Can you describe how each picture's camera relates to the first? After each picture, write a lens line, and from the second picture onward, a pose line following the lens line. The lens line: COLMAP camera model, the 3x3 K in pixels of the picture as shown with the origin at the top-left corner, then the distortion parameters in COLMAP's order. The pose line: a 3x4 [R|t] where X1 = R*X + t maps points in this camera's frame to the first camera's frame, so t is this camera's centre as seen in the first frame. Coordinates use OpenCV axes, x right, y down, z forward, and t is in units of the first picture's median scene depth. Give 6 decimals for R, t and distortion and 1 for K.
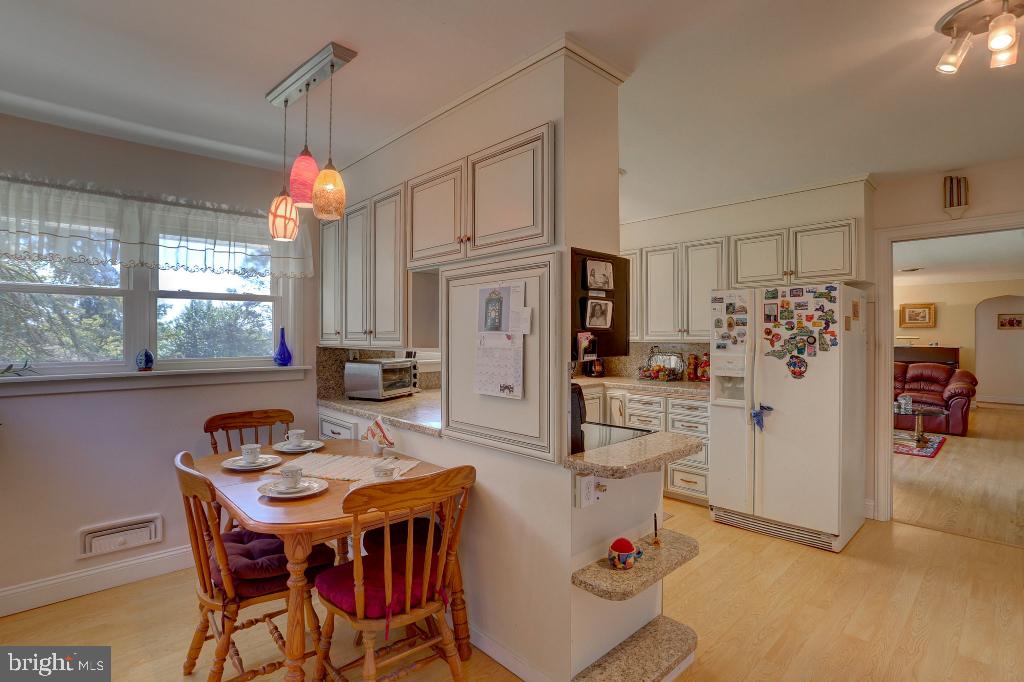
lens RADIAL K [[506.2, 0, 522.1], [0, 506.2, 337.9], [0, 0, 1]] dist [-0.093465, 0.038427]
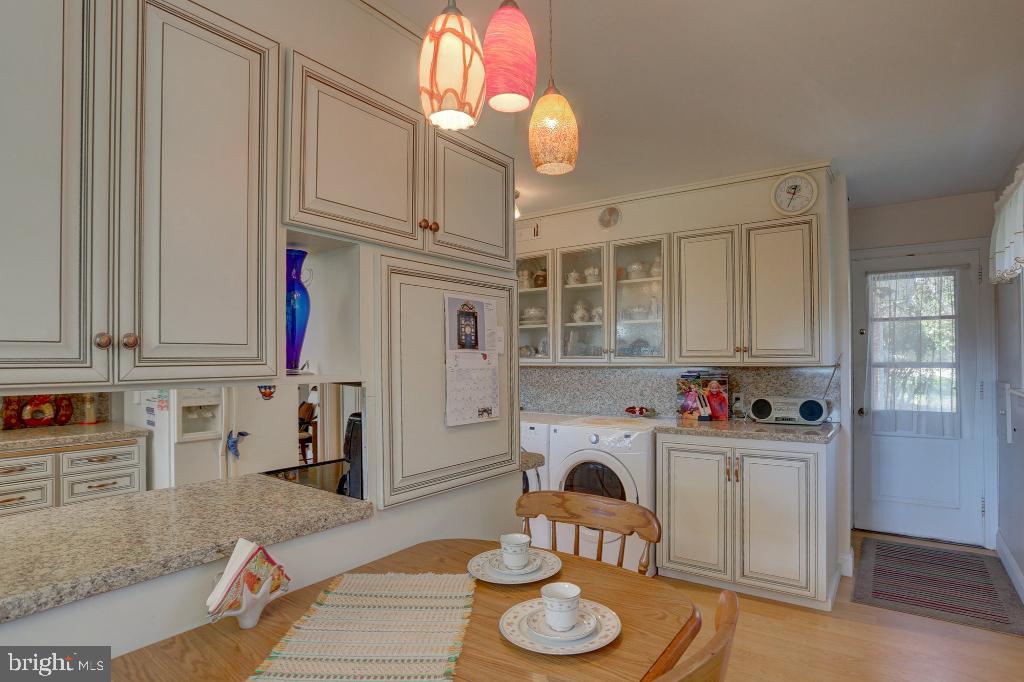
lens RADIAL K [[528.8, 0, 515.9], [0, 528.8, 336.6], [0, 0, 1]] dist [-0.077136, 0.034123]
pose [[-0.158346, 0.044450, 0.986383, -0.551002], [0.009658, 0.999008, -0.043469, 0.002837], [-0.987336, 0.002643, -0.158618, 0.607209]]
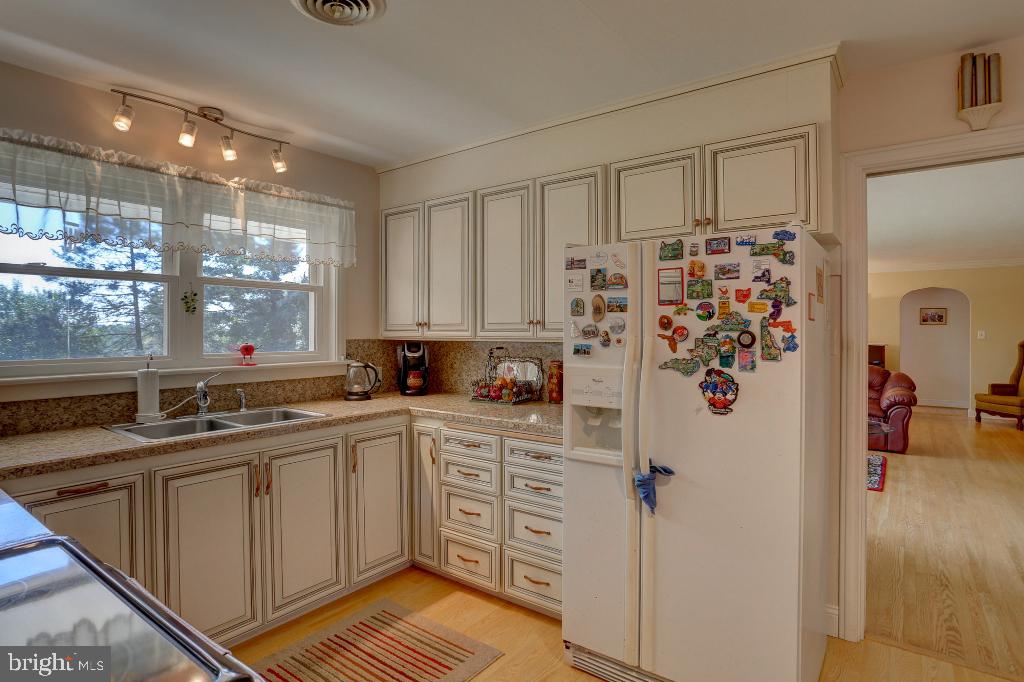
lens RADIAL K [[528.8, 0, 515.9], [0, 528.8, 336.6], [0, 0, 1]] dist [-0.077136, 0.034123]
pose [[0.987947, -0.000396, 0.154791, 0.246002], [-0.000421, 0.999986, 0.005243, -0.000719], [-0.154791, -0.005245, 0.987933, 0.460709]]
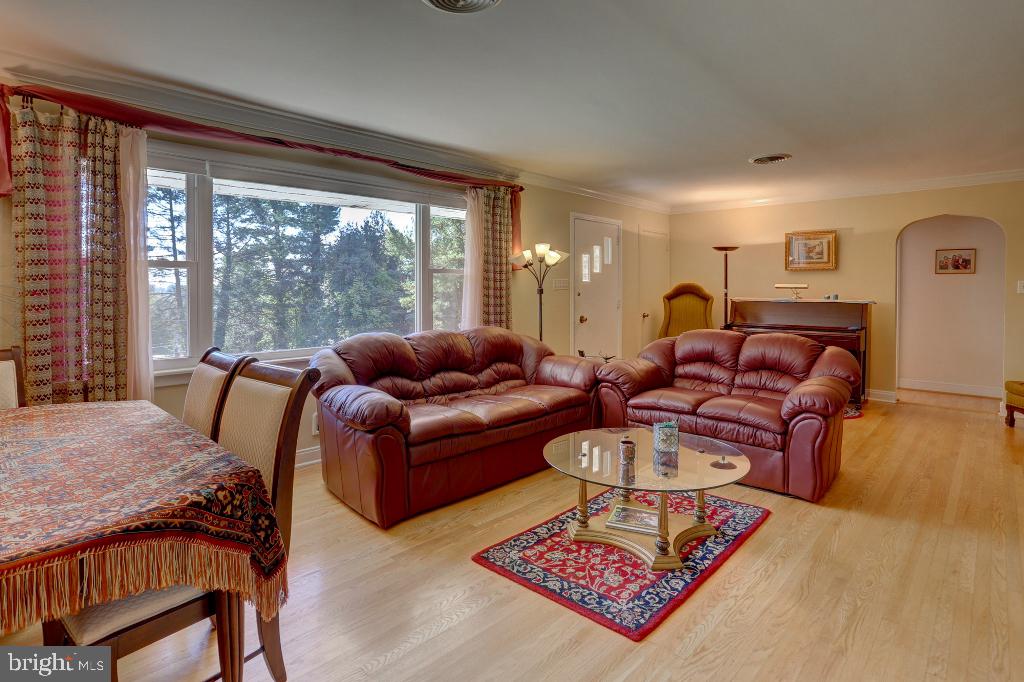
lens RADIAL K [[523.9, 0, 505.5], [0, 523.9, 304.4], [0, 0, 1]] dist [-0.041760, -0.000179]
pose [[0.999302, 0.000402, 0.037366, 1.185468], [-0.001145, 0.999802, 0.019857, 0.025201], [-0.037351, -0.019885, 0.999104, 1.044980]]
